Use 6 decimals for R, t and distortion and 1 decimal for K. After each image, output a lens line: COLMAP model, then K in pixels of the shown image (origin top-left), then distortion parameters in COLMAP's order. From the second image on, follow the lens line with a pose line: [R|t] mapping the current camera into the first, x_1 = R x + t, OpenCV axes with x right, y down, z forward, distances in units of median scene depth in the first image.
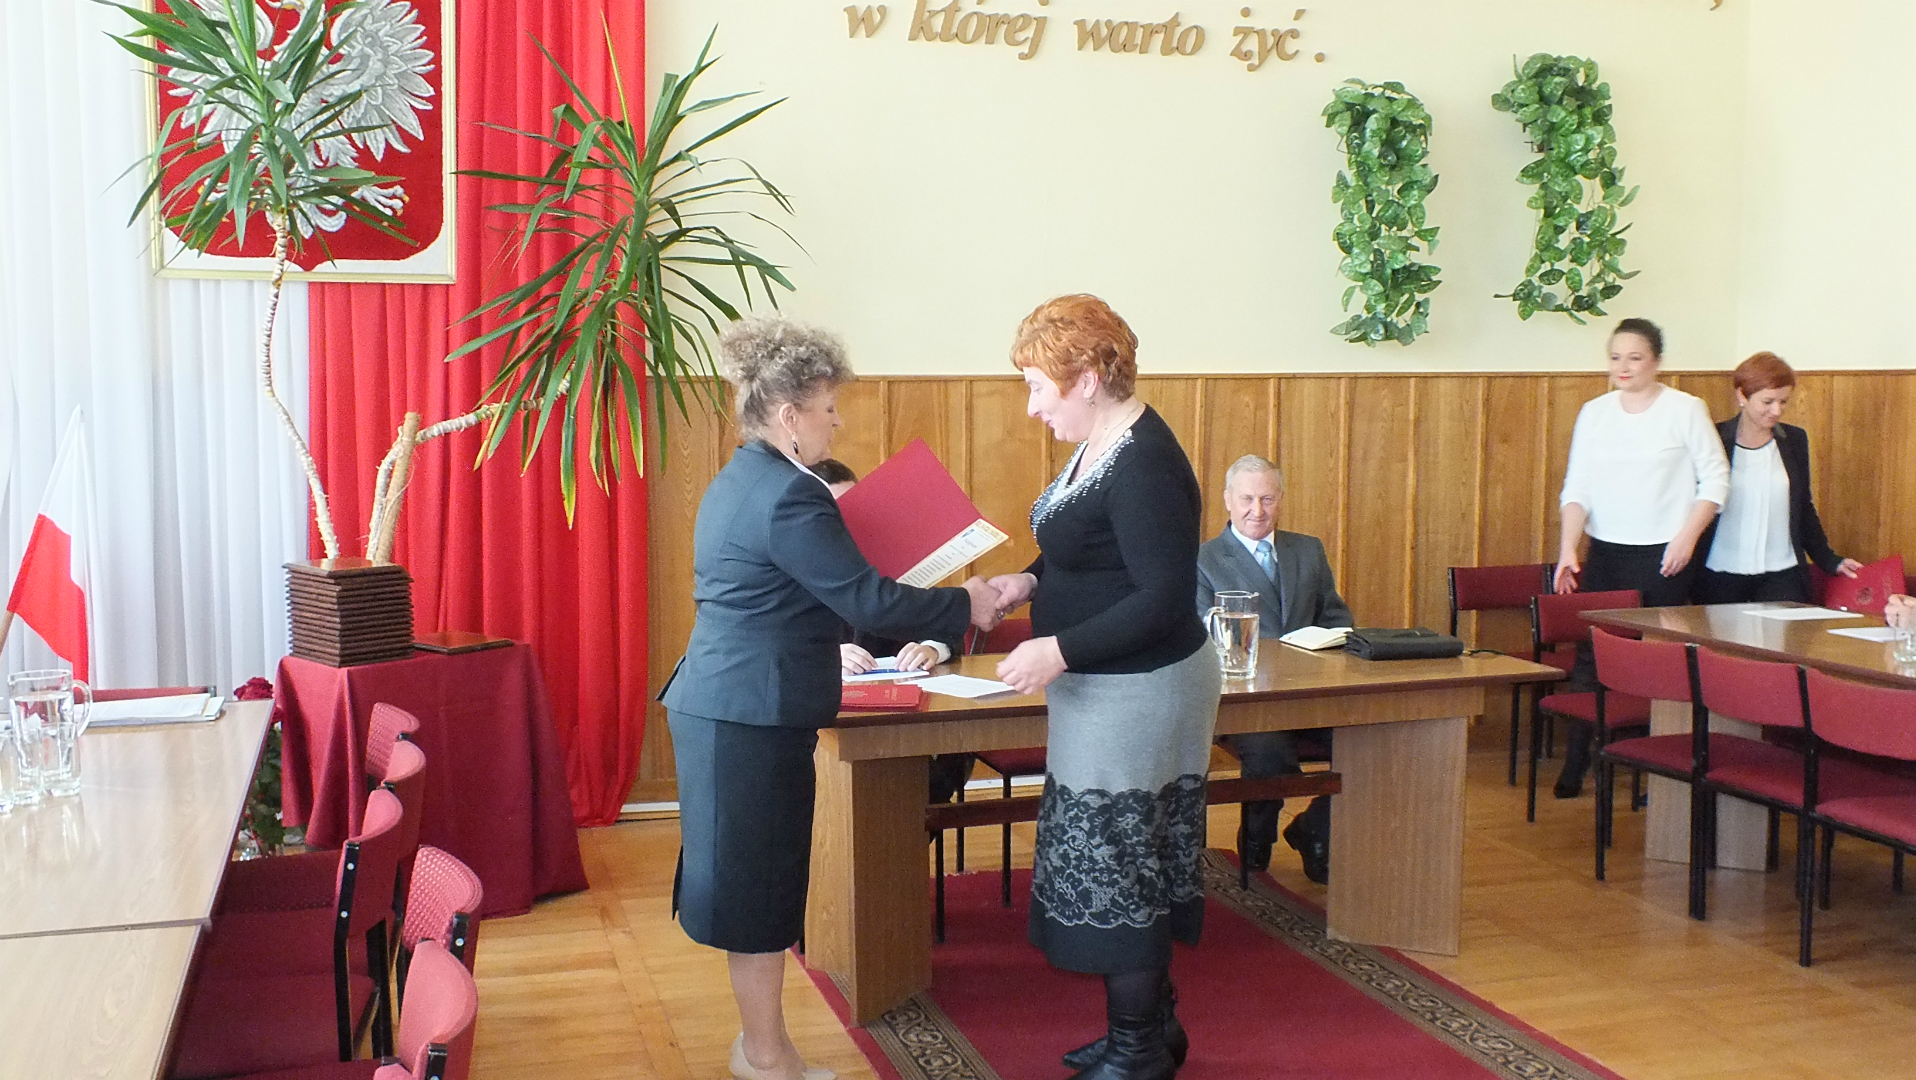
lens RADIAL K [[1955.1, 0, 1001.4], [0, 1955.1, 584.5], [0, 0, 1]] dist [-0.019394, 0.000000]
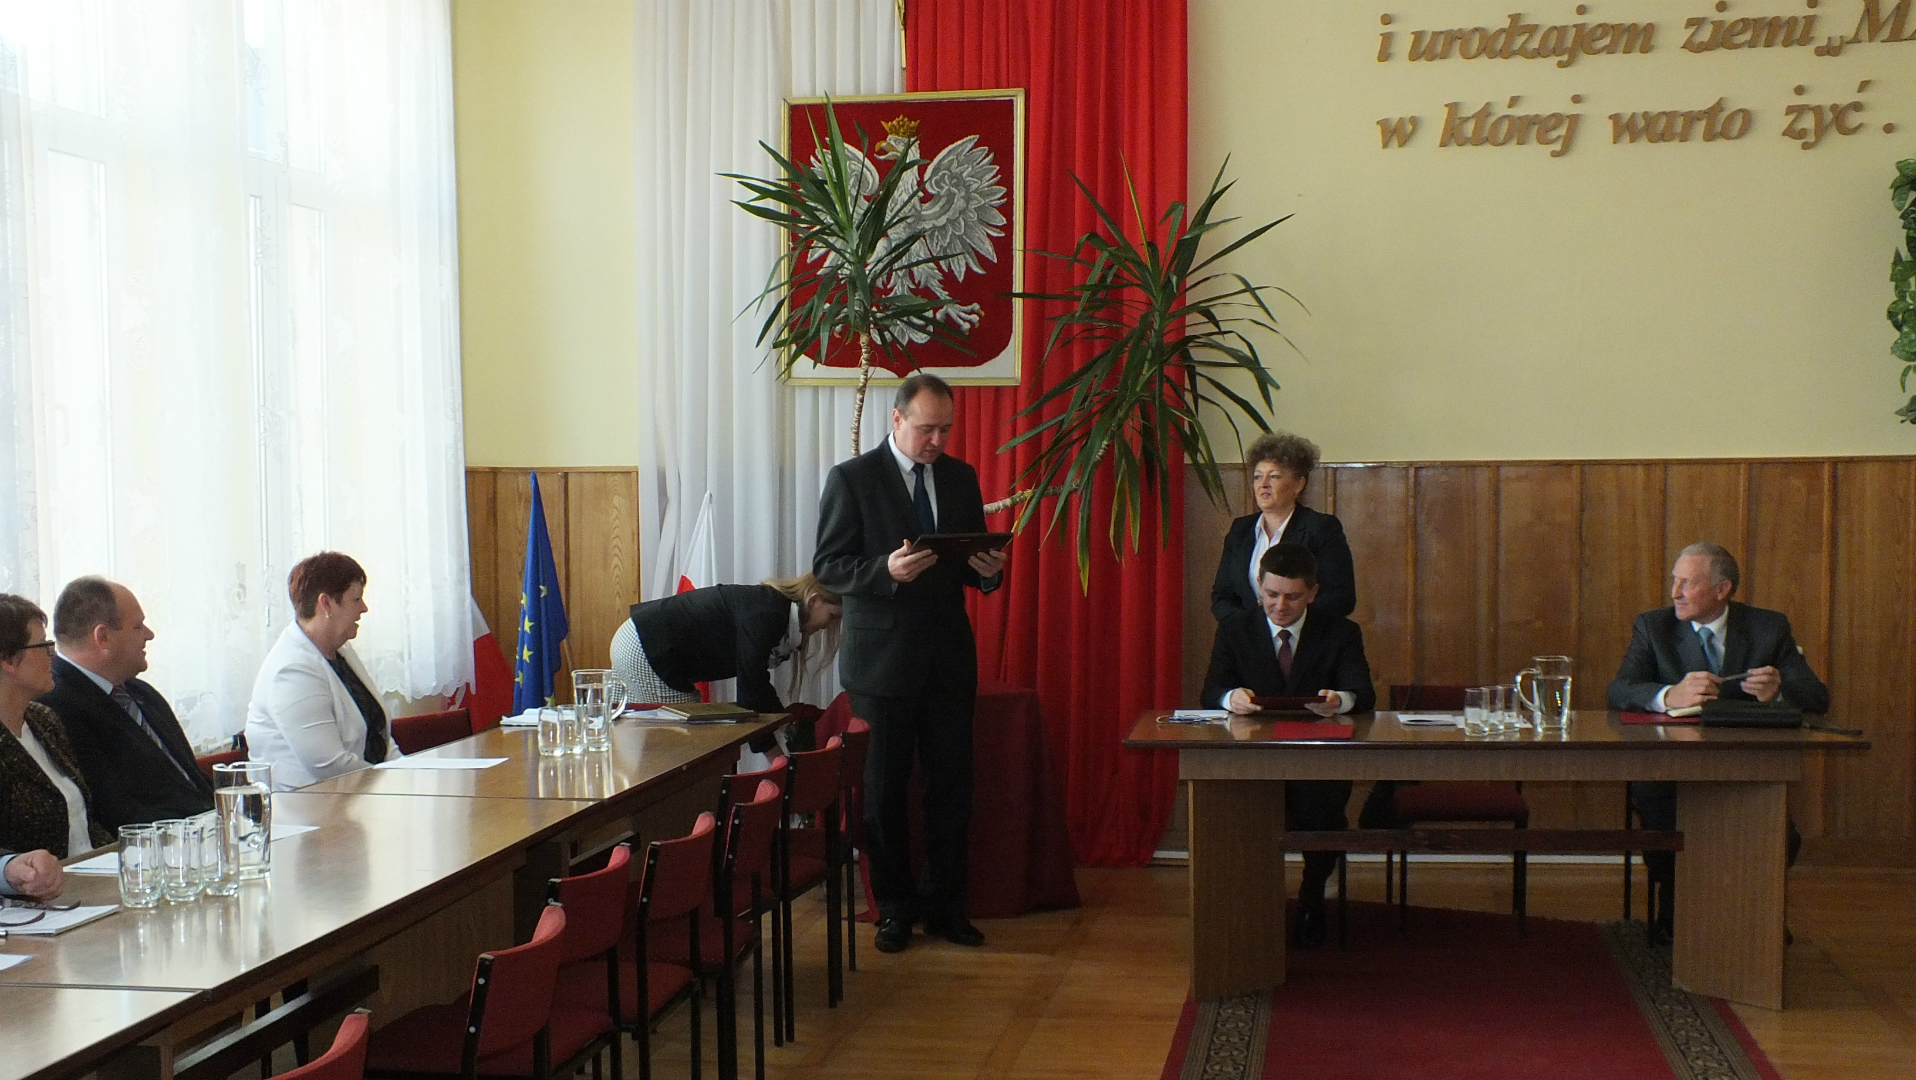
lens RADIAL K [[2589.3, 0, 1024.3], [0, 2589.3, 595.4], [0, 0, 1]] dist [0.002703, 0.000000]
pose [[0.907143, 0.017344, -0.420465, 0.373035], [-0.037772, 0.998473, -0.040305, 0.032253], [0.419124, 0.052444, 0.906413, -0.386168]]
